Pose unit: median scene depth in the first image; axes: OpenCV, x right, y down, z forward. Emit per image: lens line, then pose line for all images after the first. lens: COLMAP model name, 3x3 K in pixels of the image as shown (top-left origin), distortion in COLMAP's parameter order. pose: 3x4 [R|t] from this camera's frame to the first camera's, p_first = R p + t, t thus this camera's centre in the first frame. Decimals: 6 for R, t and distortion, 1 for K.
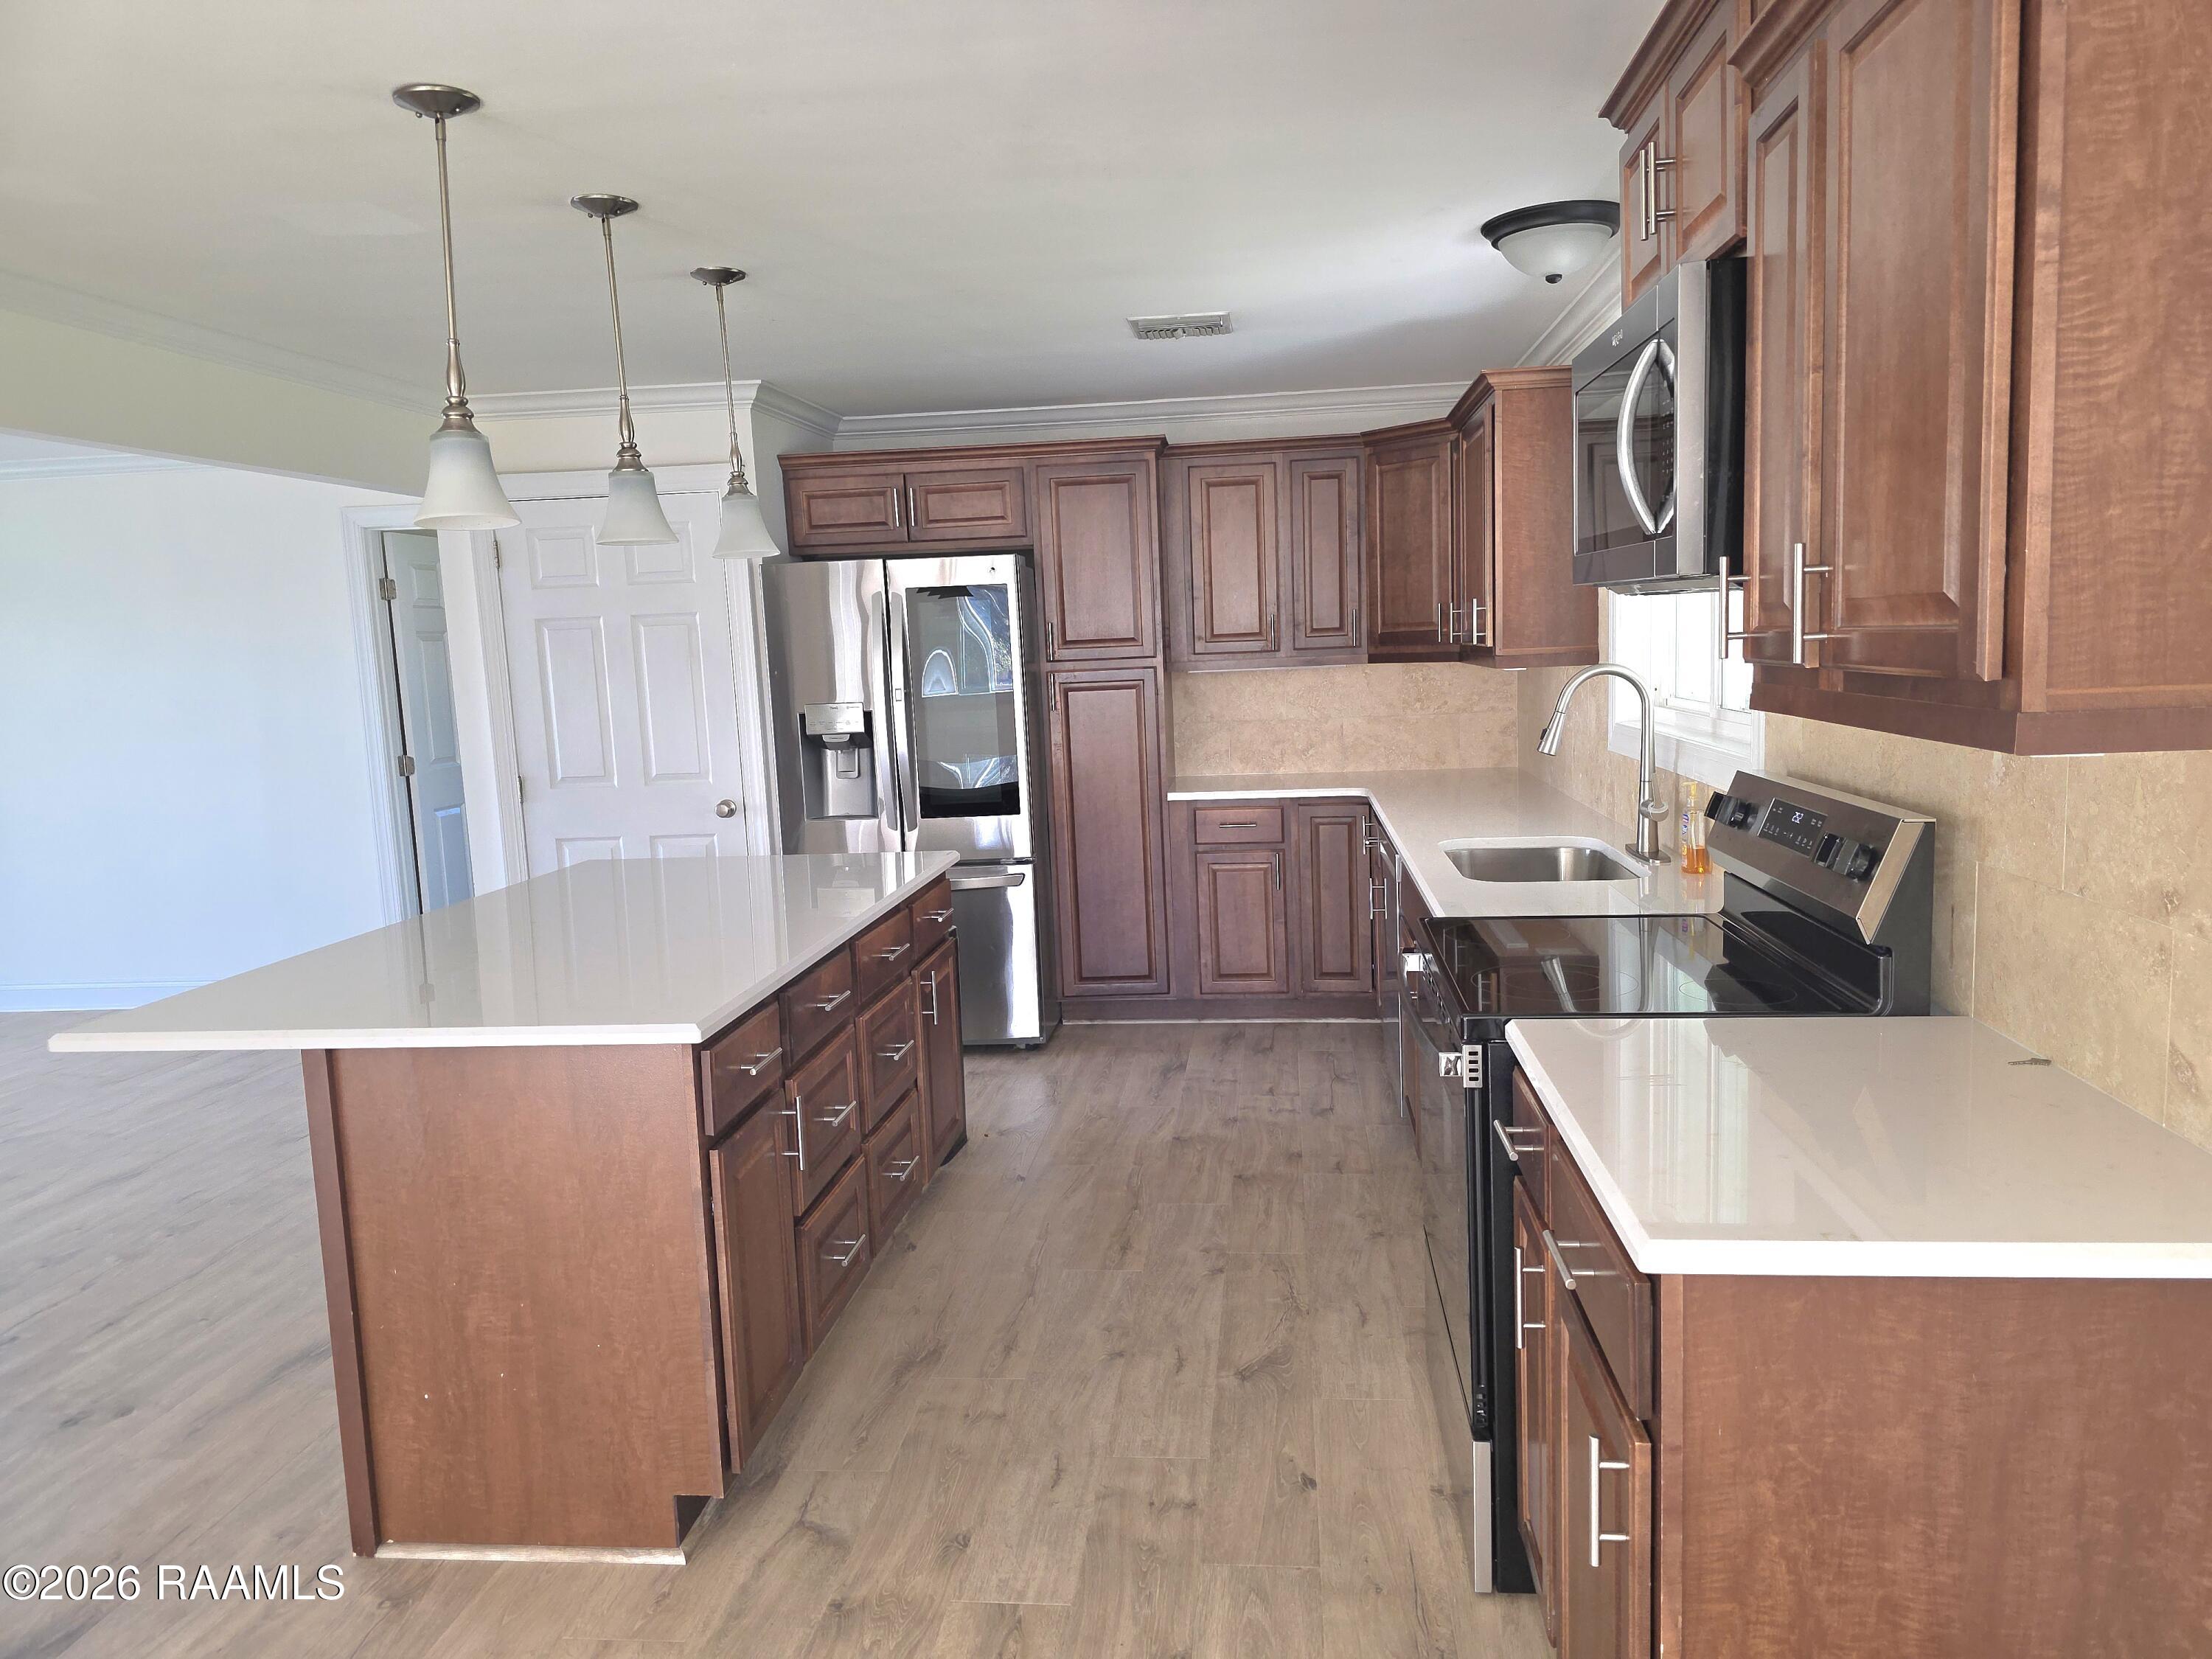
lens RADIAL K [[1470.6, 0, 1134.0], [0, 1470.6, 805.2], [0, 0, 1]] dist [0.048085, -0.033061]
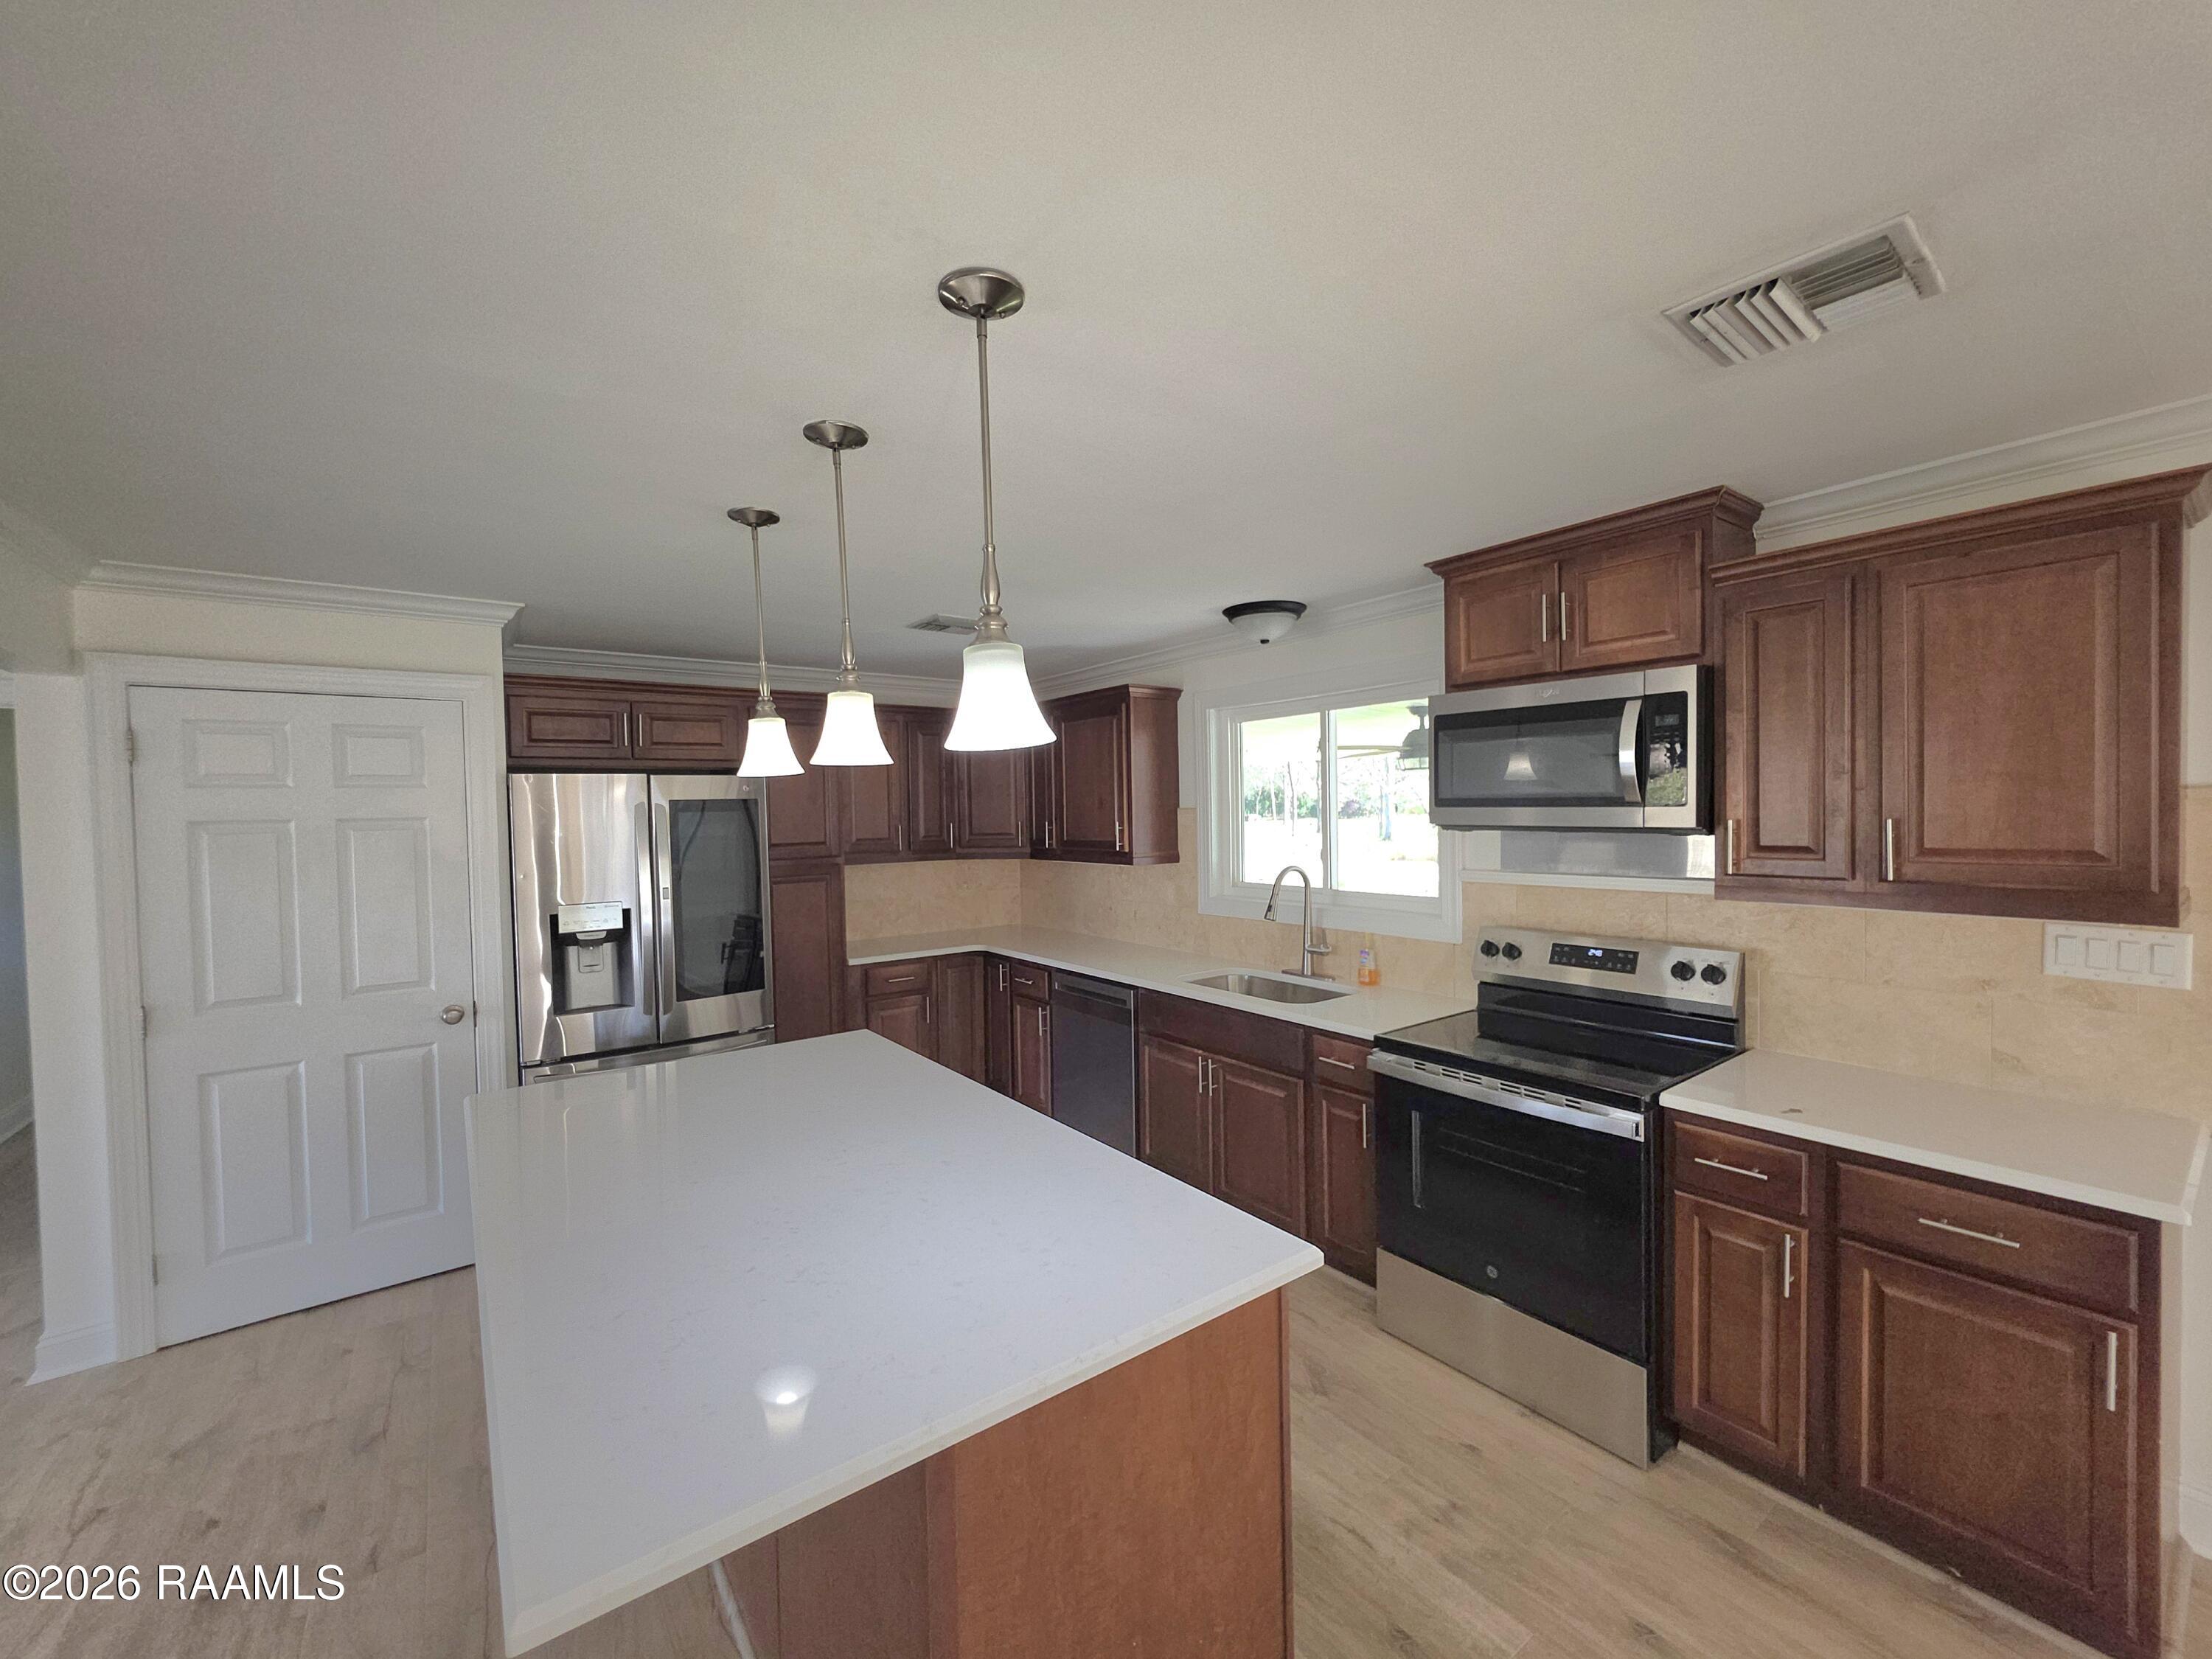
lens RADIAL K [[880.8, 0, 1097.4], [0, 880.8, 826.7], [0, 0, 1]] dist [-0.005729, 0.003667]
pose [[0.744084, 0.014588, 0.667926, -0.348972], [0.064470, 0.993528, -0.093520, -0.039650], [-0.664968, 0.112648, 0.738328, 0.263775]]
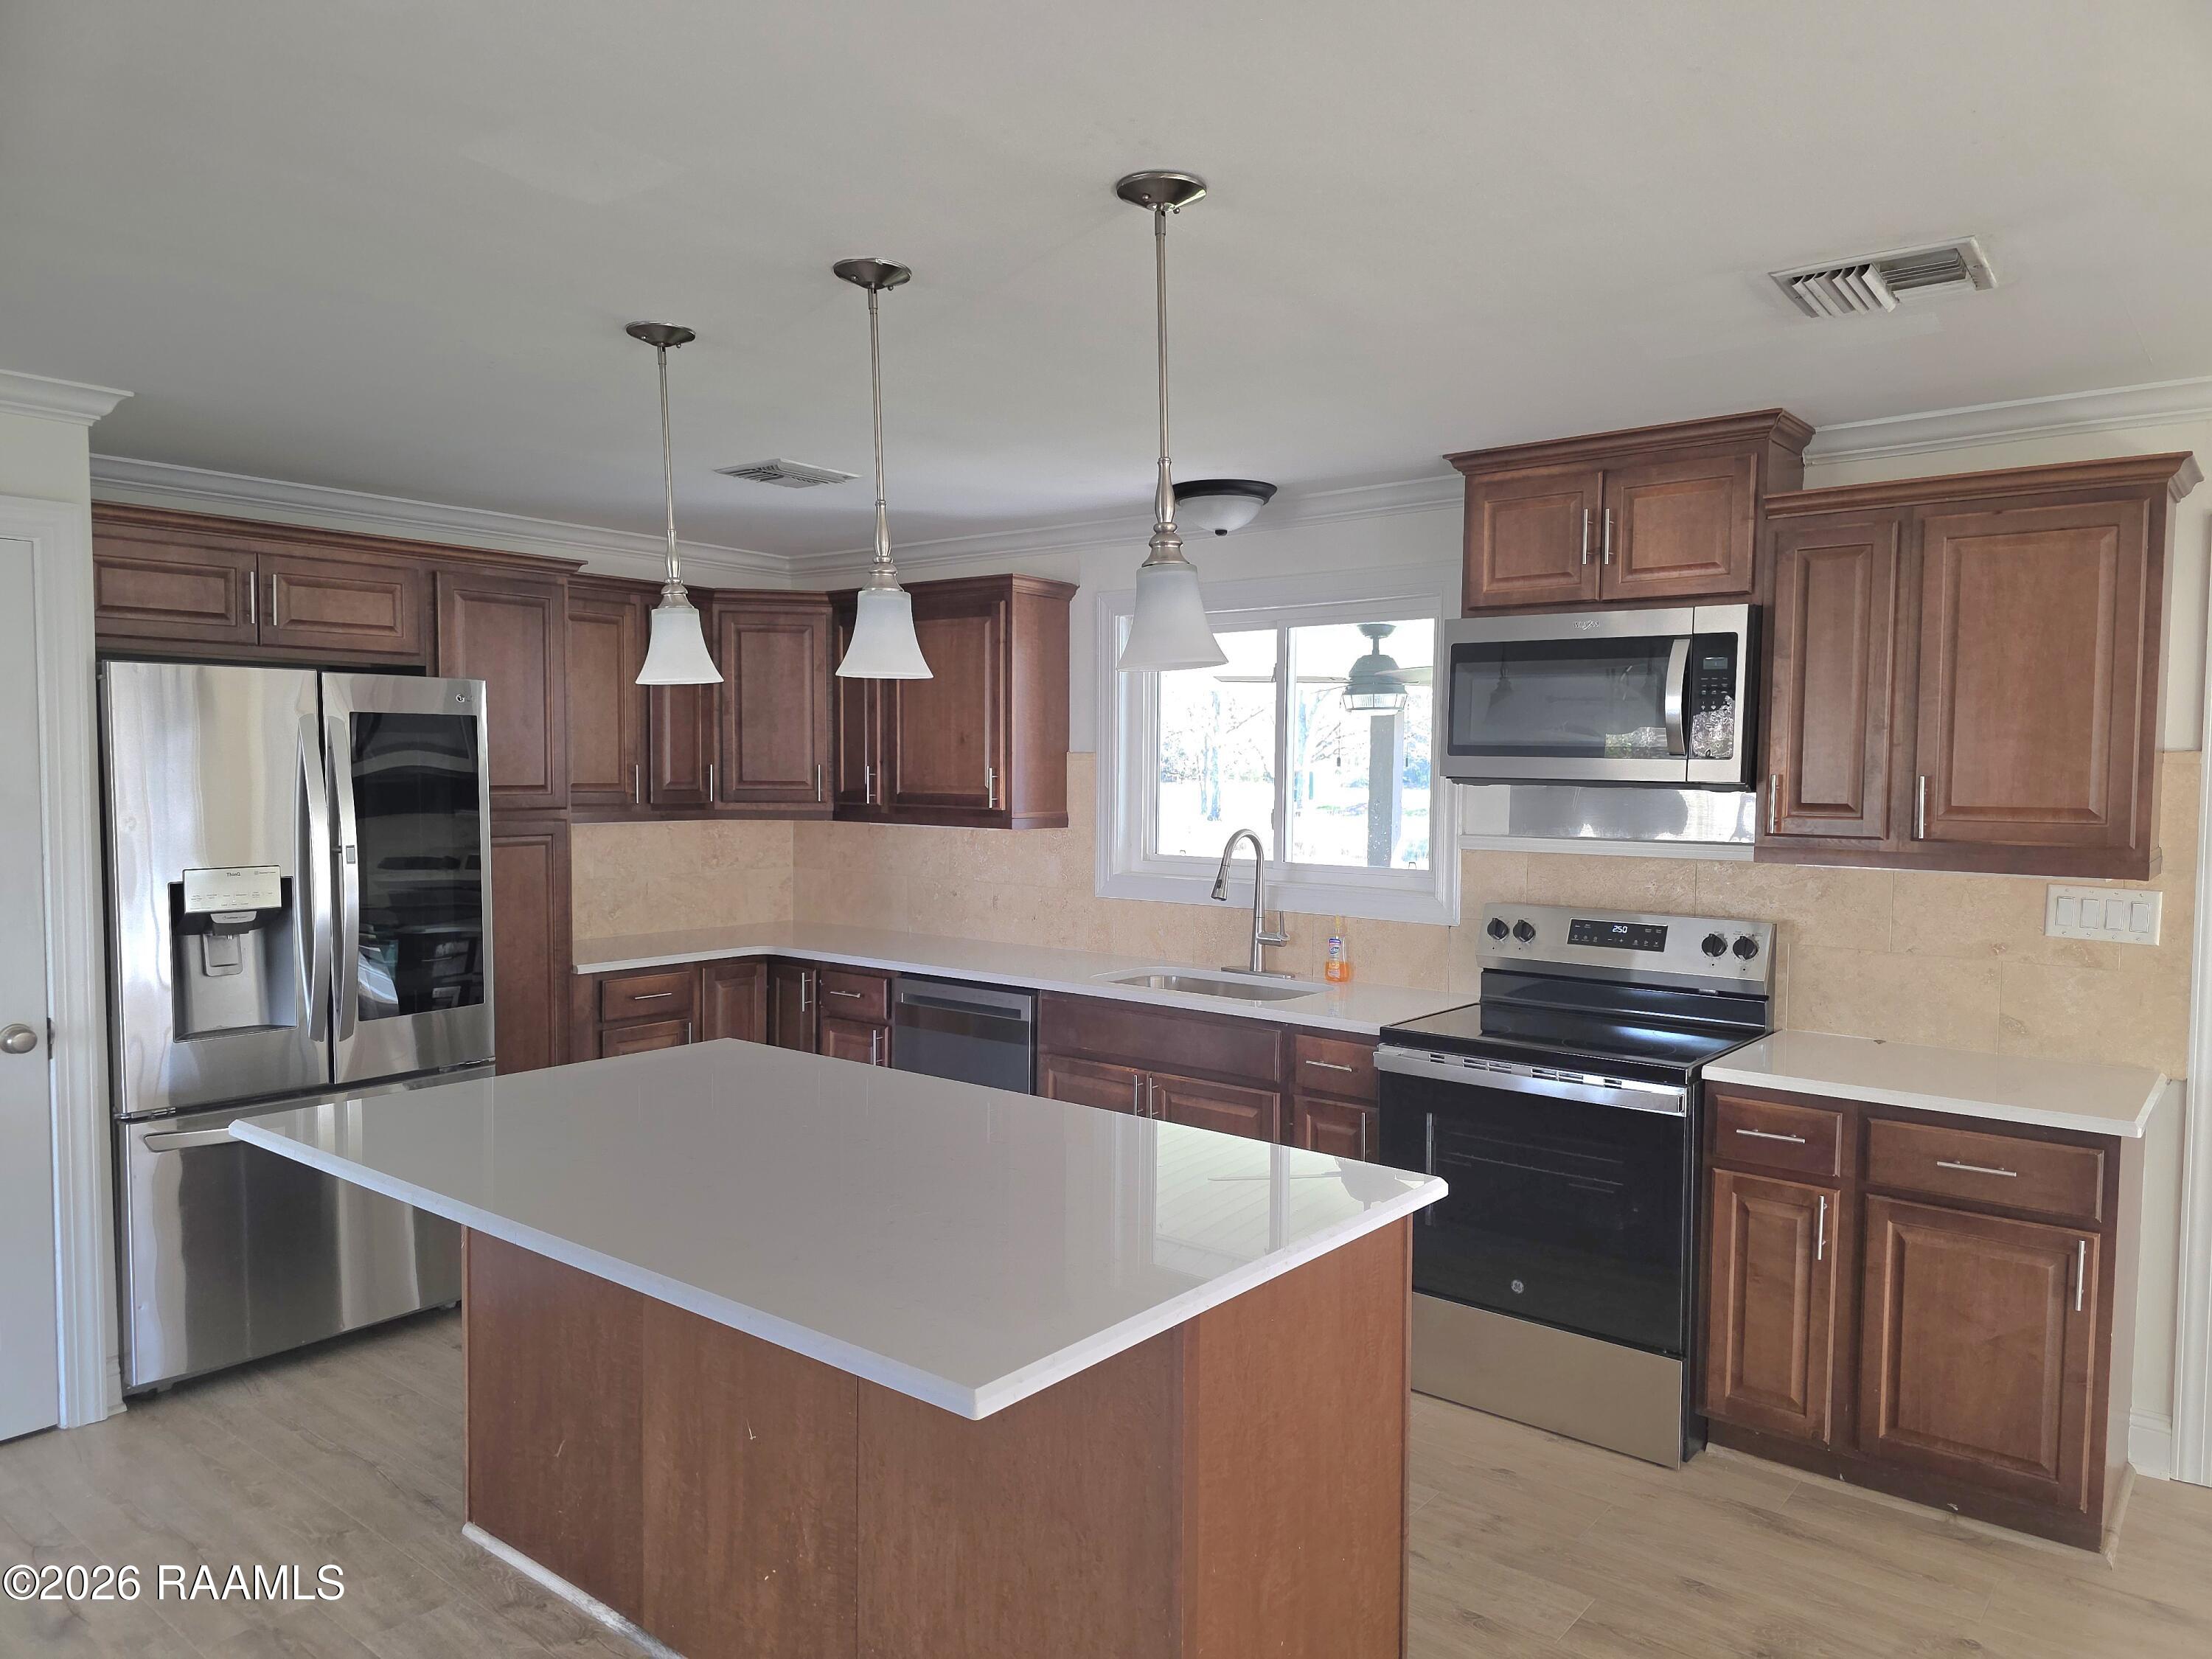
lens RADIAL K [[1470.6, 0, 1114.1], [0, 1470.6, 834.7], [0, 0, 1]] dist [0.048085, -0.033061]
pose [[0.550475, 0.005285, 0.834835, -0.547393], [0.063708, 0.996798, -0.048318, -0.023531], [-0.832417, 0.079784, 0.548376, 0.258097]]
